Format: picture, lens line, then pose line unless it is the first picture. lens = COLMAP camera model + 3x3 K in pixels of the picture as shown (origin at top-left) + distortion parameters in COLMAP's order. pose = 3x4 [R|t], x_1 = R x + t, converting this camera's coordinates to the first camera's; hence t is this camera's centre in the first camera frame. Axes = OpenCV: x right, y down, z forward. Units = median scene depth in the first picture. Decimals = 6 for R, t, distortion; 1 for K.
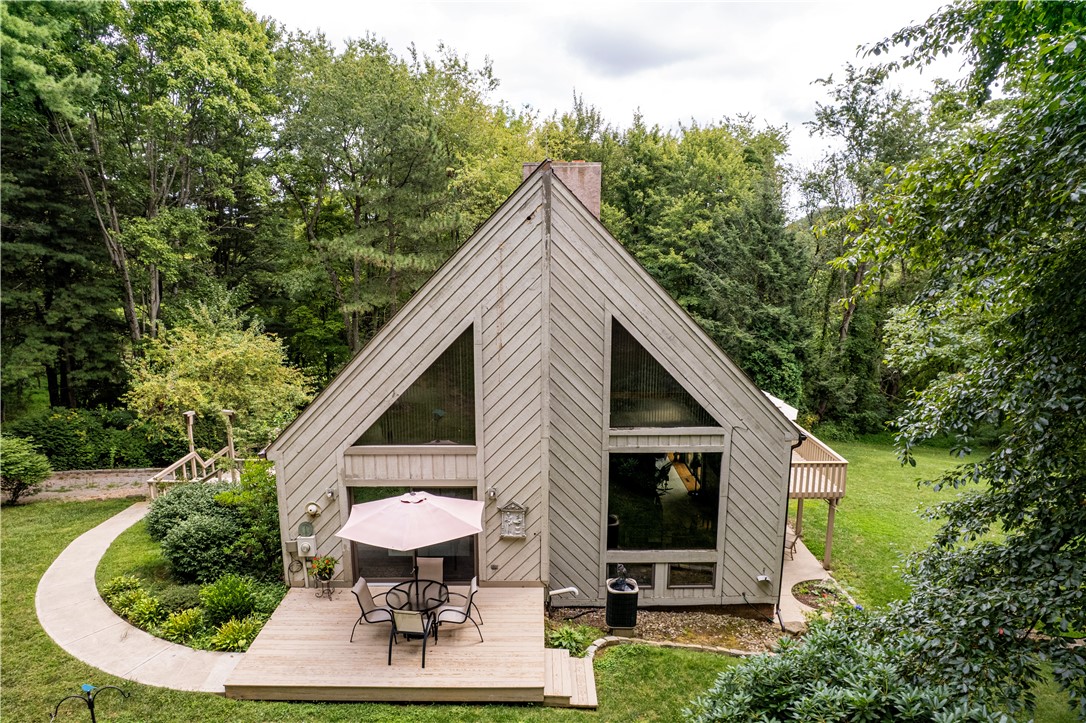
lens RADIAL K [[687.0, 0, 545.5], [0, 687.0, 367.2], [0, 0, 1]] dist [-0.056922, 0.045663]
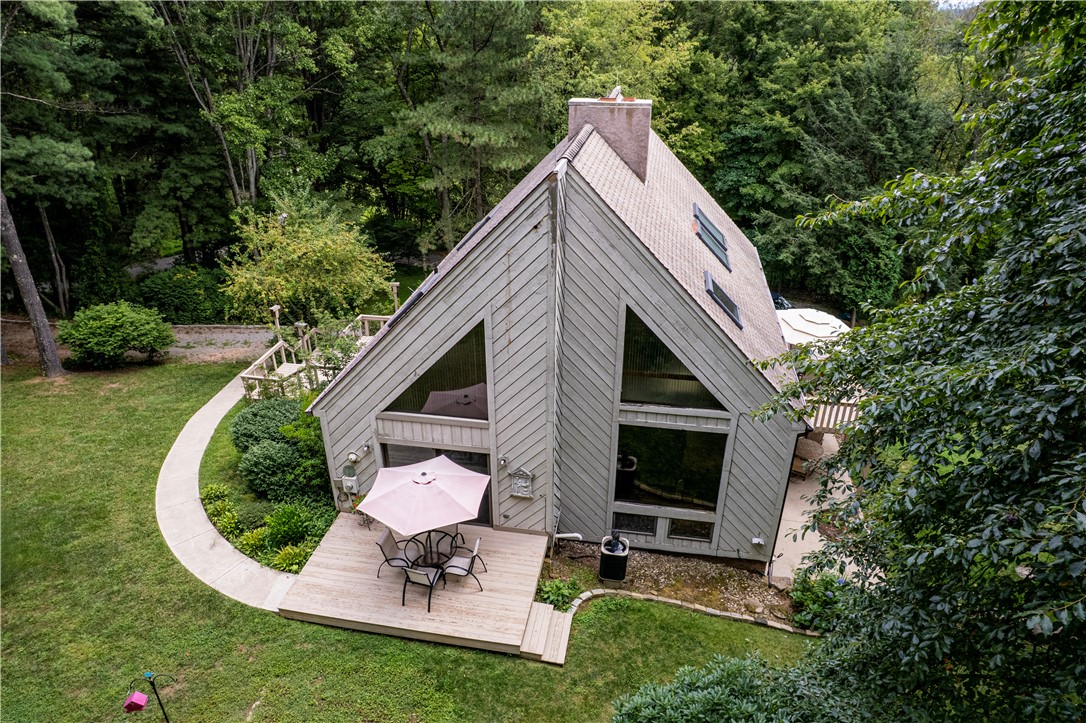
lens RADIAL K [[687.0, 0, 546.5], [0, 687.0, 364.3], [0, 0, 1]] dist [-0.056922, 0.045663]
pose [[0.983795, 0.084387, -0.158197, 0.148405], [-0.035911, 0.957177, 0.287267, -0.277593], [0.175664, -0.276931, 0.944696, -0.004822]]
